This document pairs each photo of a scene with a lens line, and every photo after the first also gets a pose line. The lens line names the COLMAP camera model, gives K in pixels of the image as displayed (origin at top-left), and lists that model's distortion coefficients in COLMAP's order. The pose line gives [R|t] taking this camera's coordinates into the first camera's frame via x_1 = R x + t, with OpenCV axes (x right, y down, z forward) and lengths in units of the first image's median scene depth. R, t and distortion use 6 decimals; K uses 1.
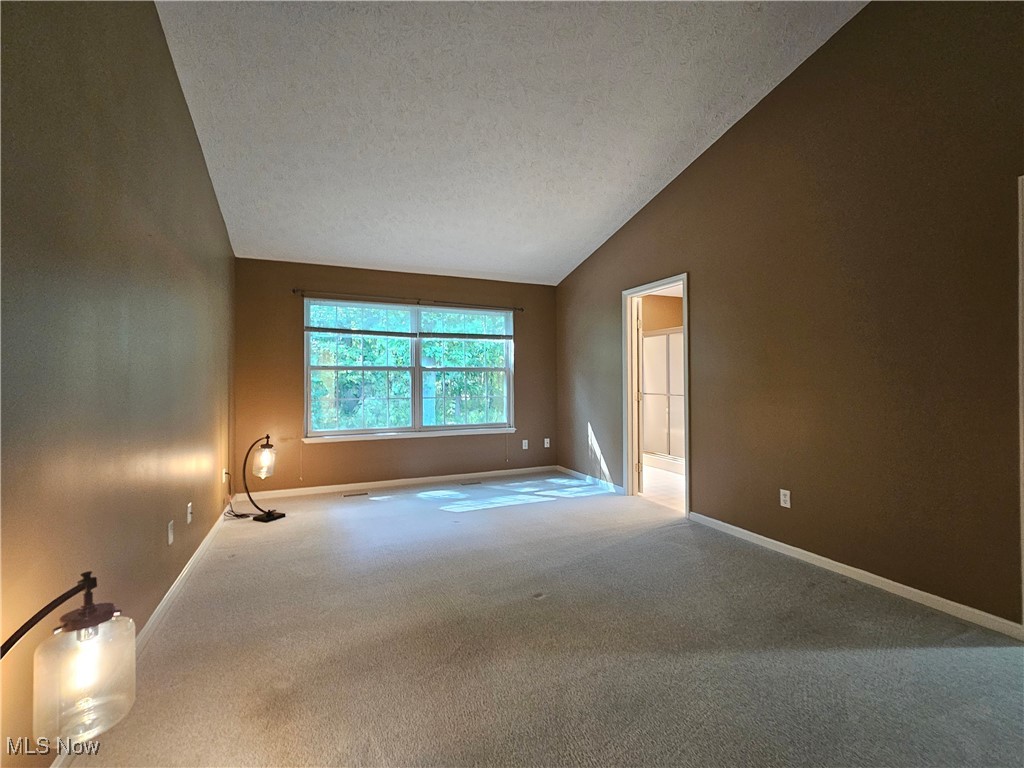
lens RADIAL K [[445.9, 0, 509.3], [0, 445.9, 381.9], [0, 0, 1]] dist [0.002980, 0.000095]
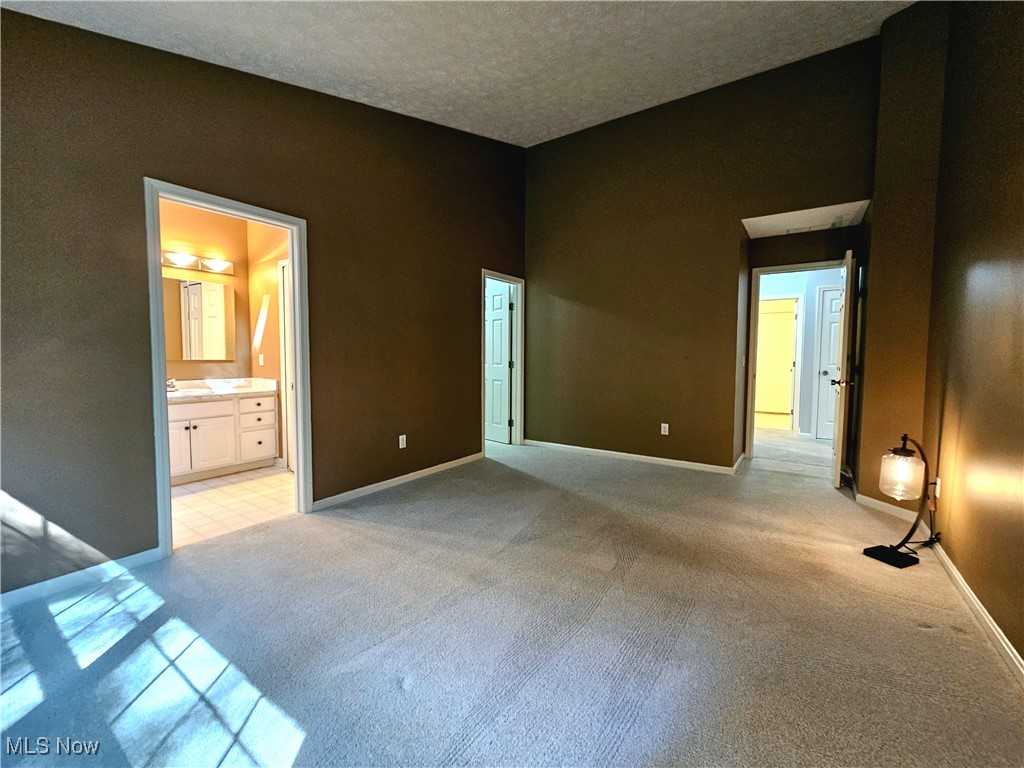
lens RADIAL K [[445.9, 0, 509.3], [0, 445.9, 381.9], [0, 0, 1]] dist [0.002980, 0.000095]
pose [[-0.535967, -0.054037, 0.842508, -0.650393], [-0.002338, 0.998041, 0.062525, 0.000748], [-0.844235, 0.031542, -0.535044, 1.425843]]
